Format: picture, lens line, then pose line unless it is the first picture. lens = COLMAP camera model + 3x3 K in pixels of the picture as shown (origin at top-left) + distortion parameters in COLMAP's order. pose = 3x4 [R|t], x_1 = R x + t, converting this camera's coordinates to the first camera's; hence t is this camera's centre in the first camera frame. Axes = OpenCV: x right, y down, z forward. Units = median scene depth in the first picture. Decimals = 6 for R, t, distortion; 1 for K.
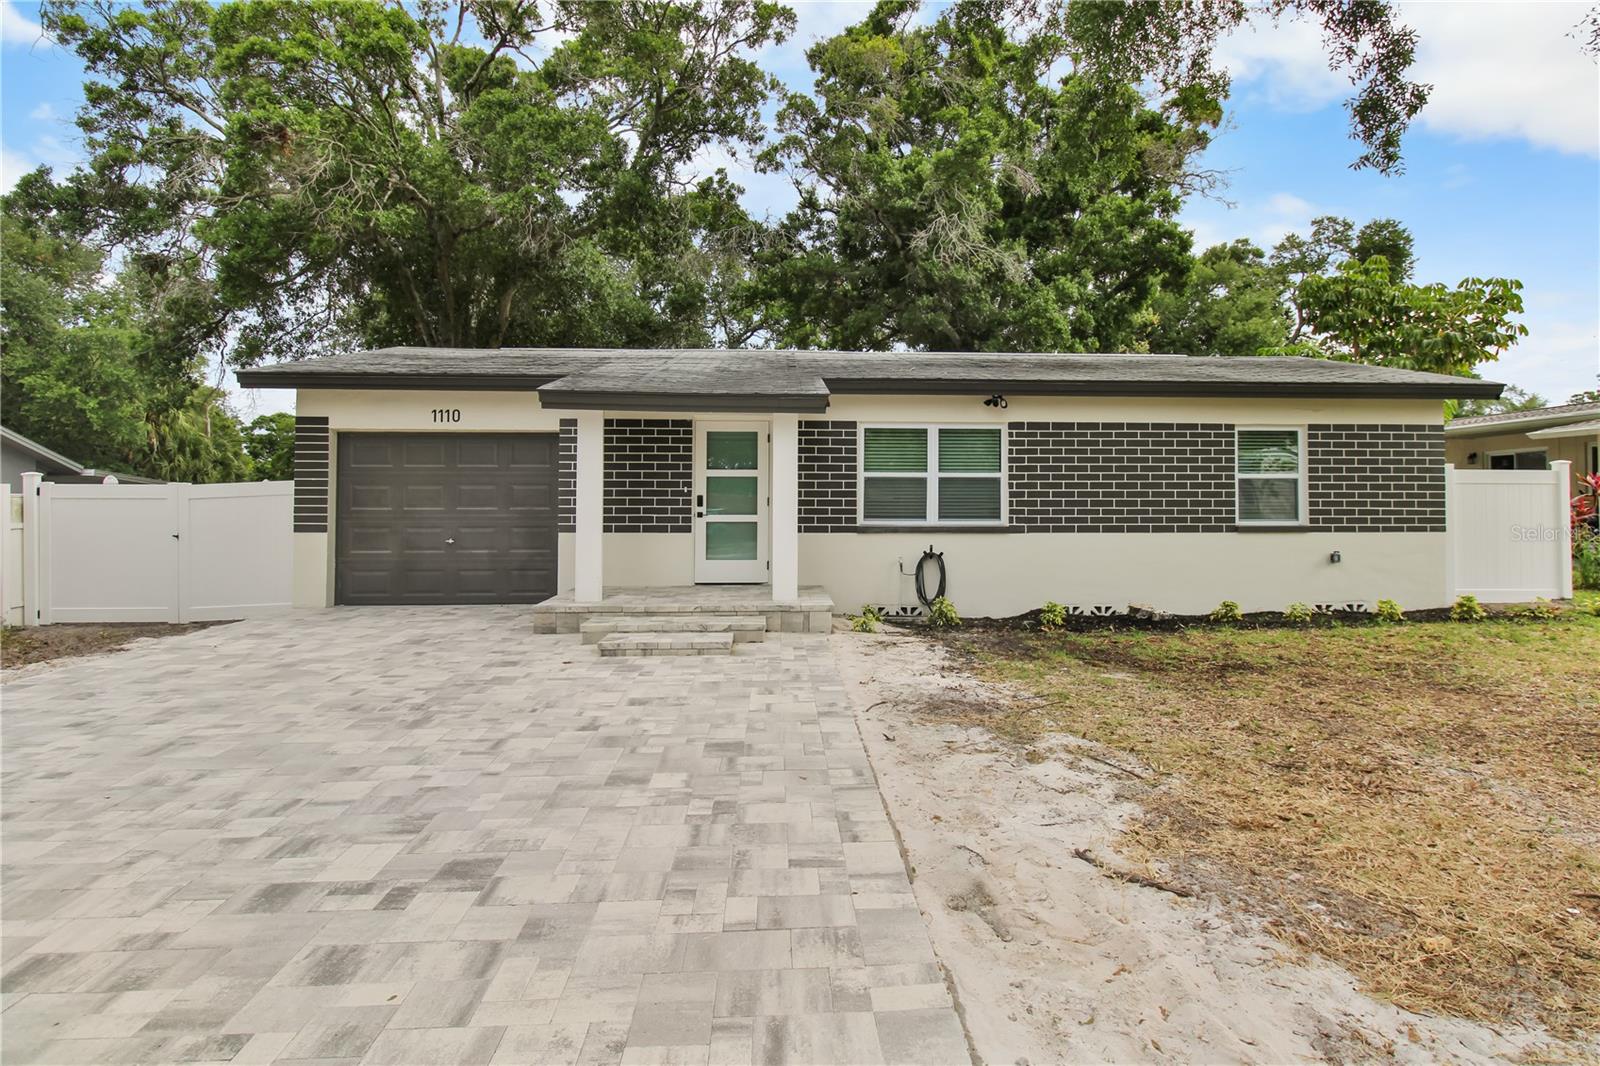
lens RADIAL K [[887.3, 0, 799.5], [0, 887.3, 528.5], [0, 0, 1]] dist [-0.002642, -0.006822]
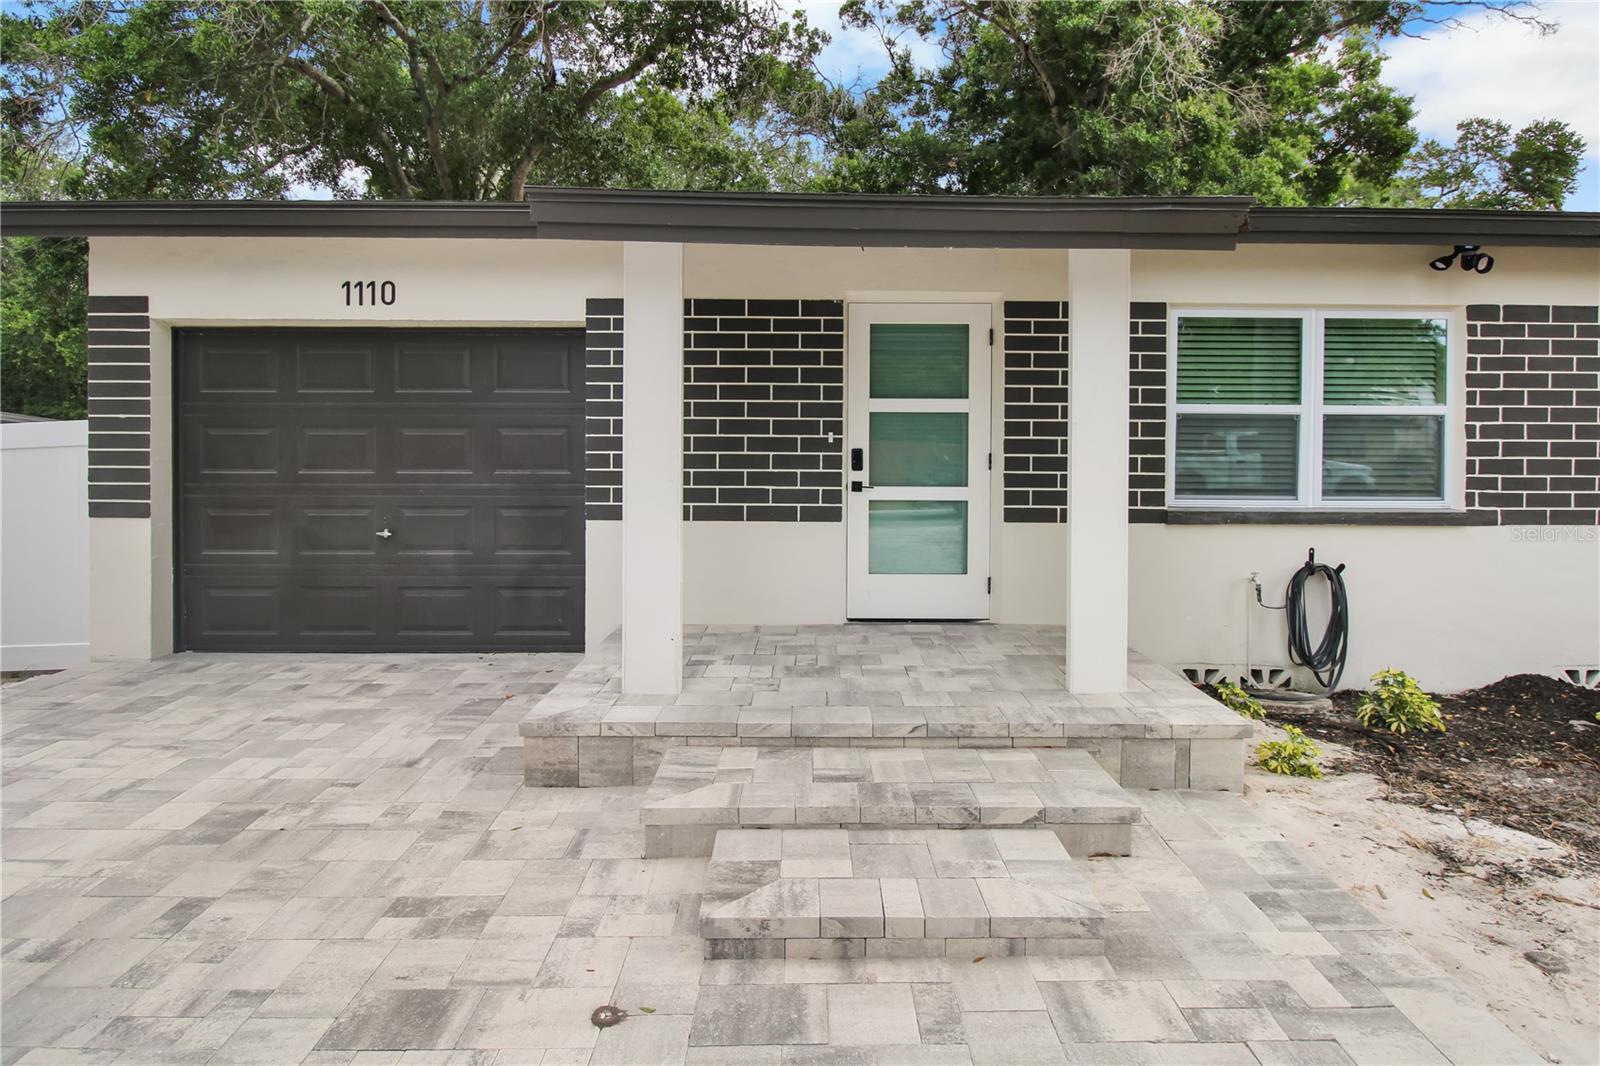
lens RADIAL K [[887.3, 0, 801.9], [0, 887.3, 536.6], [0, 0, 1]] dist [-0.002642, -0.006822]
pose [[0.999307, 0.006544, -0.036641, -0.124924], [-0.003995, 0.997594, 0.069219, -0.021865], [0.037006, -0.069024, 0.996928, 0.479441]]
